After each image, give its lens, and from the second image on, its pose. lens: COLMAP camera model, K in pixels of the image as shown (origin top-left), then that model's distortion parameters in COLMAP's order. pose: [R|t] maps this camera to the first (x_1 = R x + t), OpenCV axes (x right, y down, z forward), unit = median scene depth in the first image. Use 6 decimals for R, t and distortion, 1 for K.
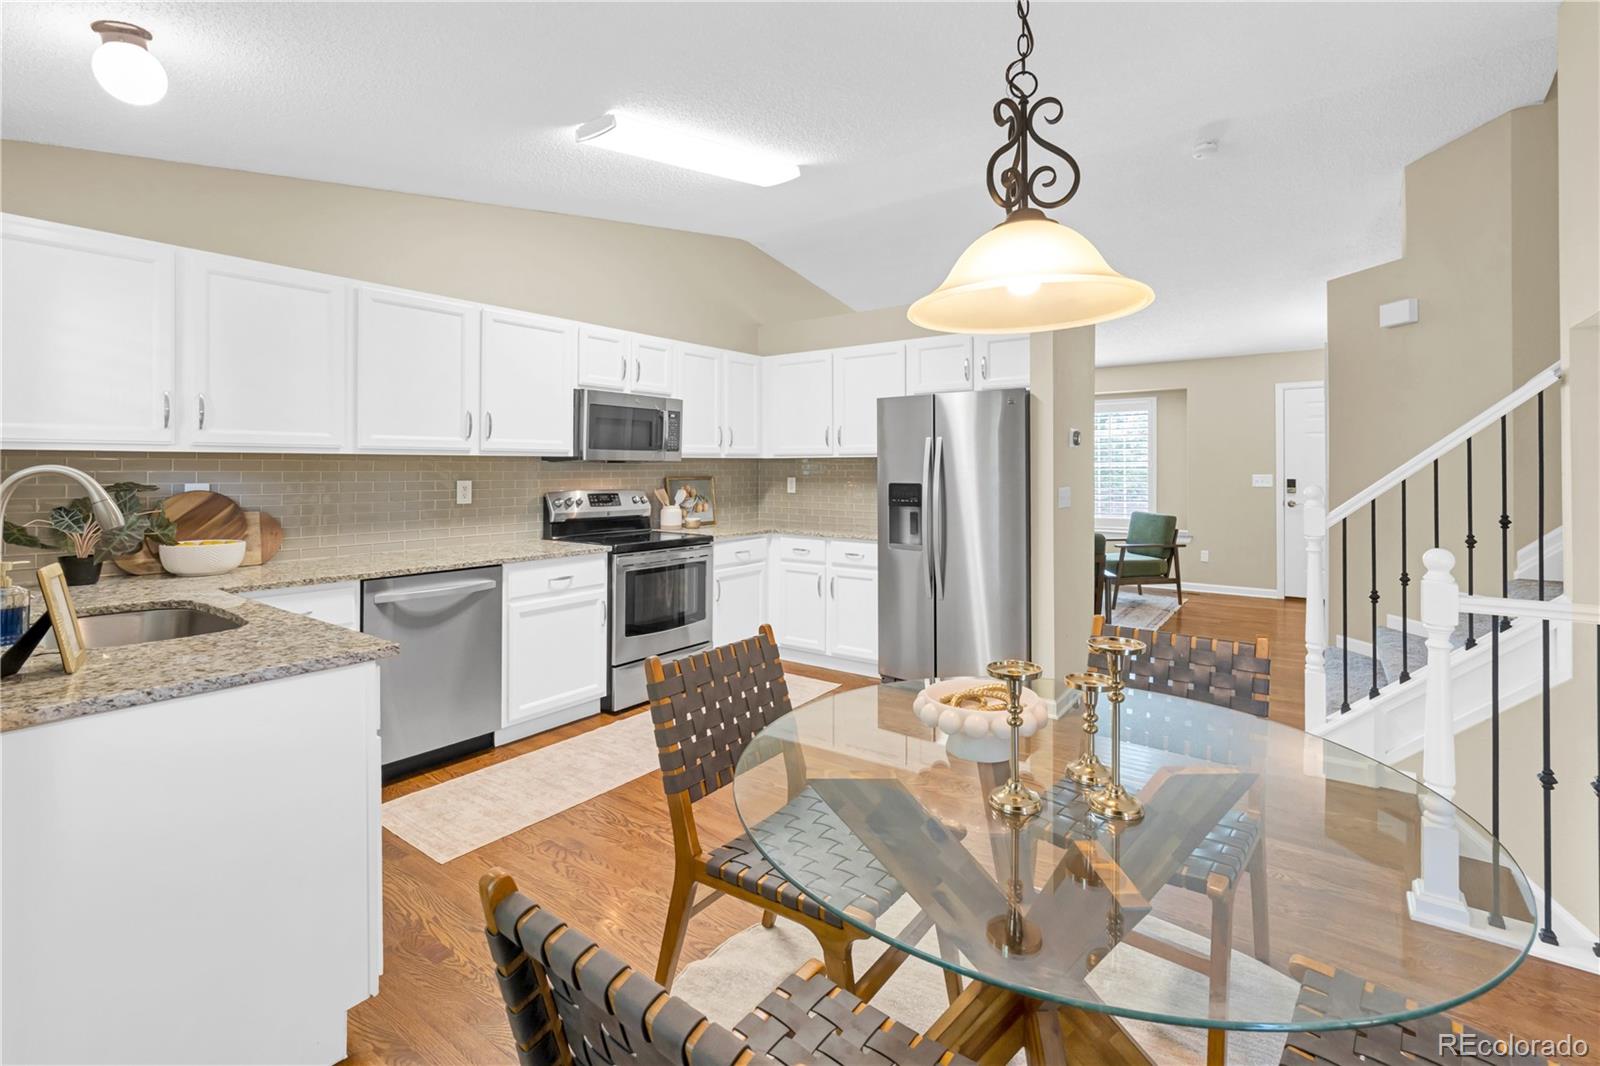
lens RADIAL K [[704.1, 0, 790.4], [0, 704.1, 463.3], [0, 0, 1]] dist [-0.004885, 0.000114]
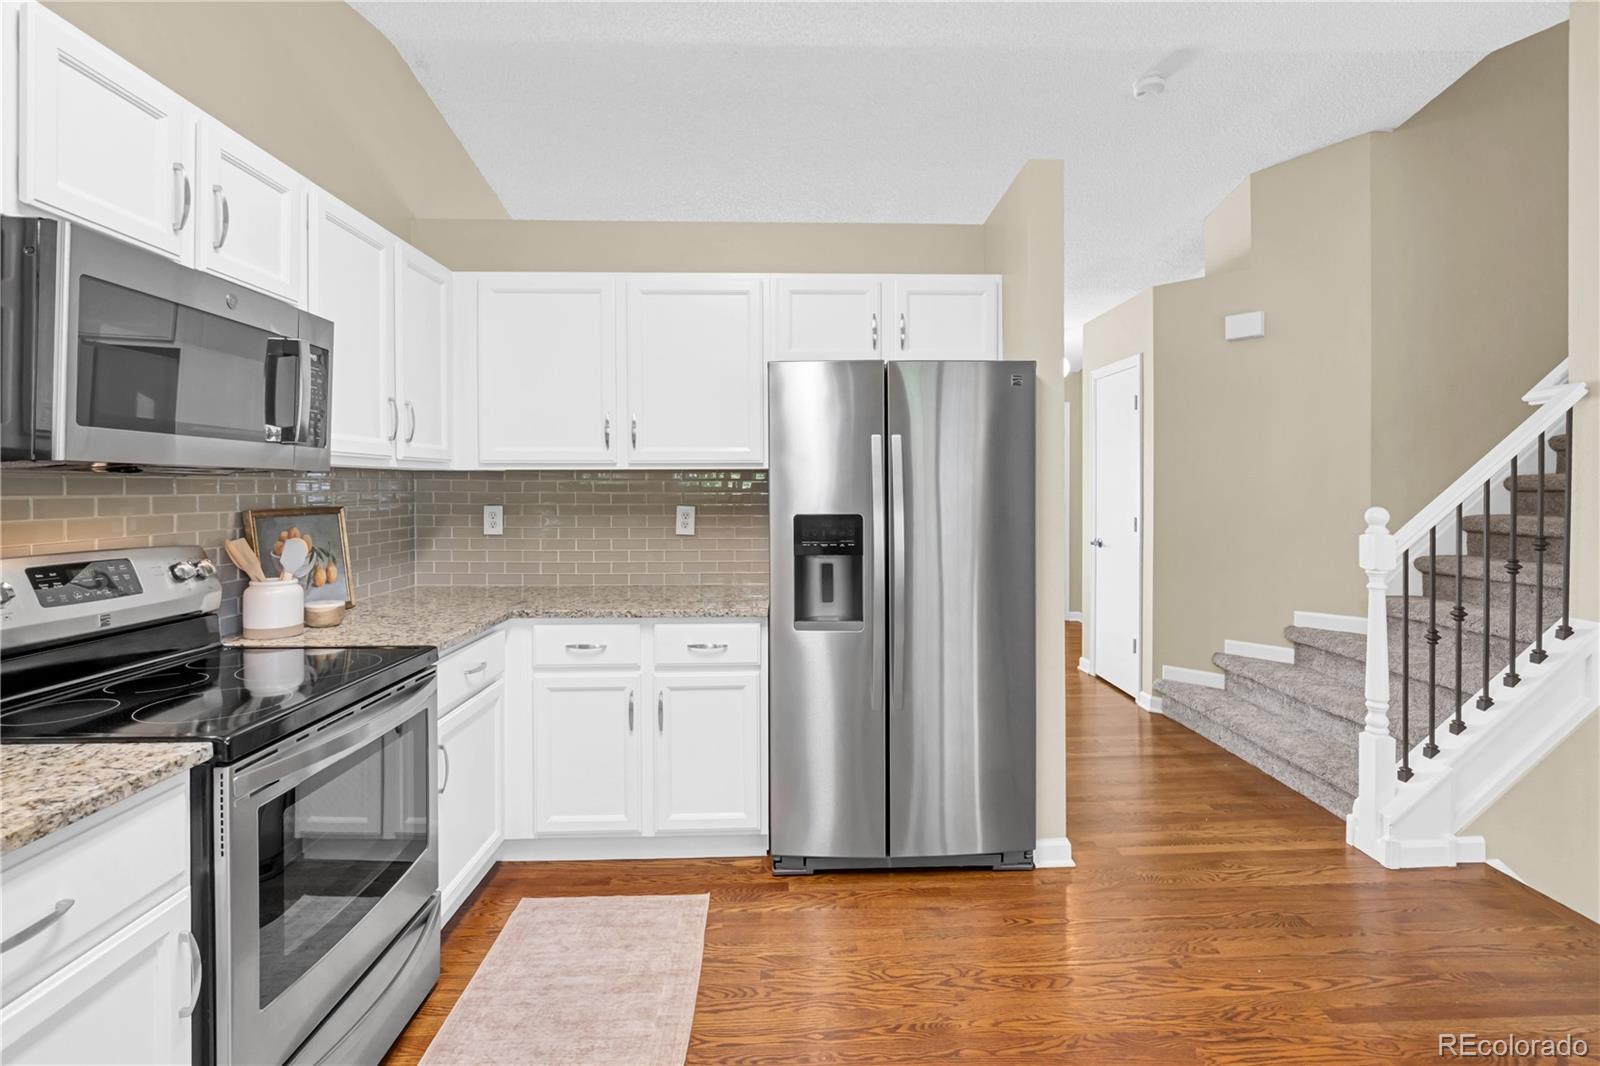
lens RADIAL K [[742.7, 0, 793.2], [0, 742.7, 493.8], [0, 0, 1]] dist [-0.013532, -0.000066]
pose [[0.788204, -0.005190, 0.615392, -0.211448], [-0.000933, 0.999953, 0.009629, 0.005778], [-0.615413, -0.008164, 0.788162, 0.505159]]
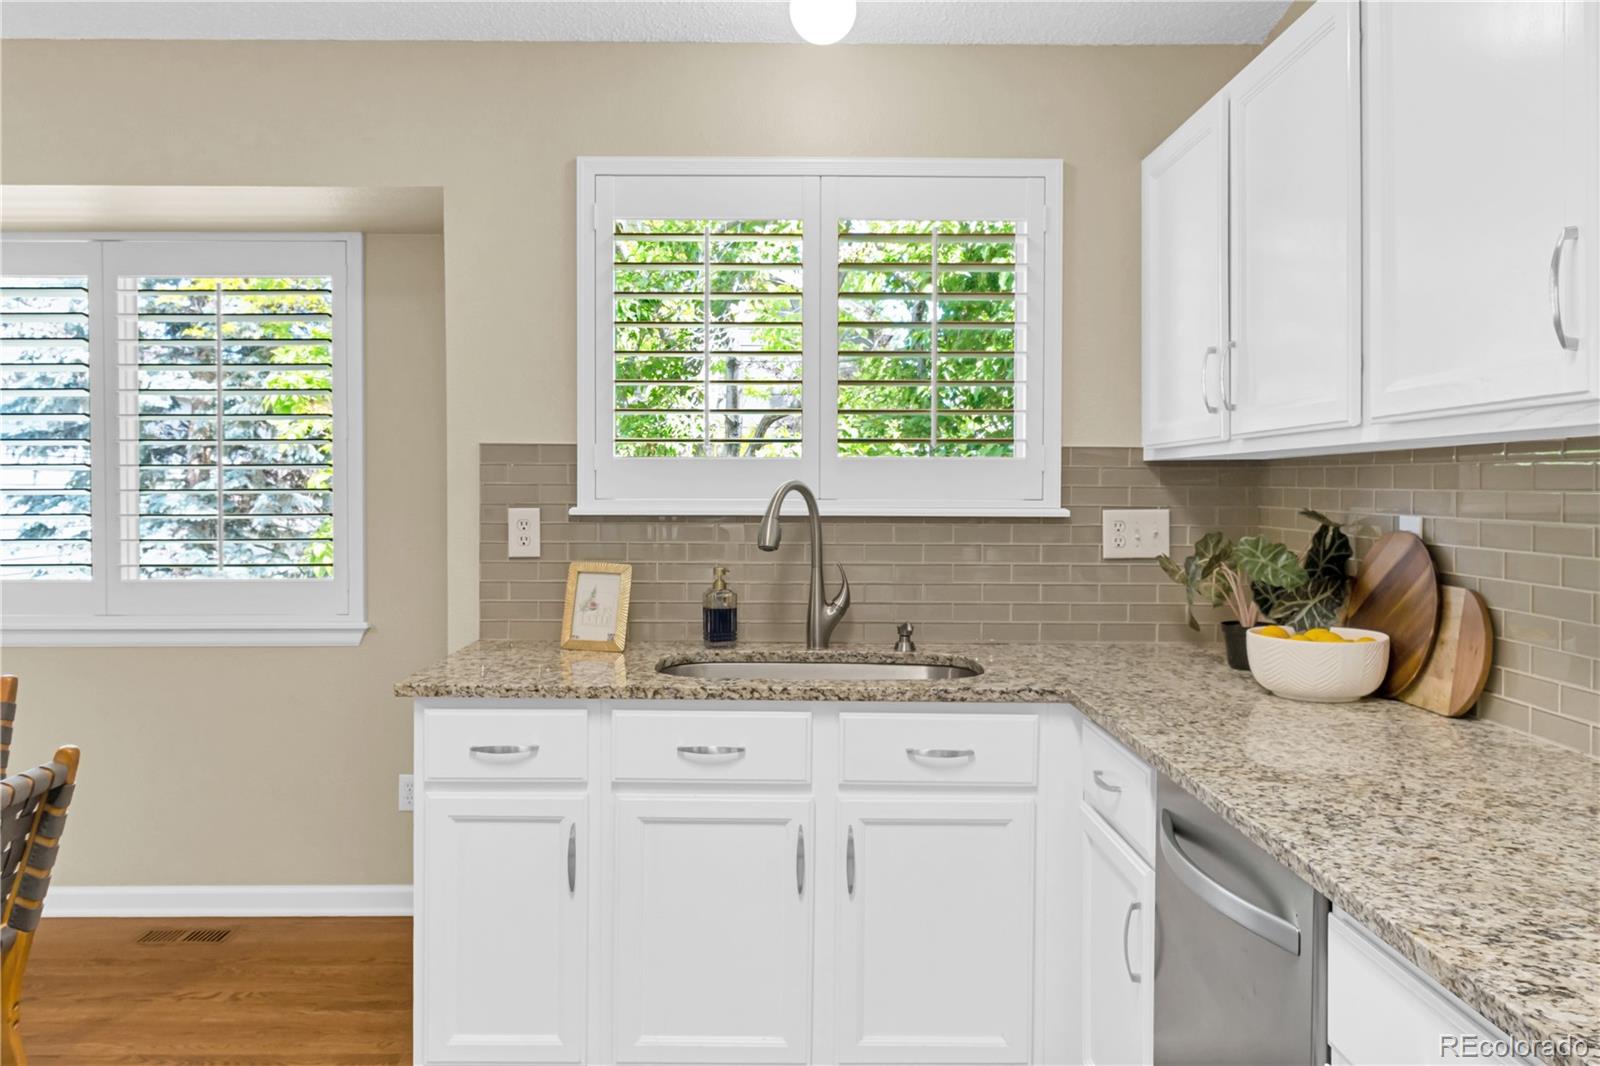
lens RADIAL K [[1182.4, 0, 816.8], [0, 1182.4, 531.1], [0, 0, 1]] dist [-0.000825, 0.000189]
pose [[-0.776334, 0.022793, -0.629909, -0.022620], [0.005630, 0.999557, 0.029229, 0.008956], [0.630296, 0.019145, -0.776119, 0.889898]]
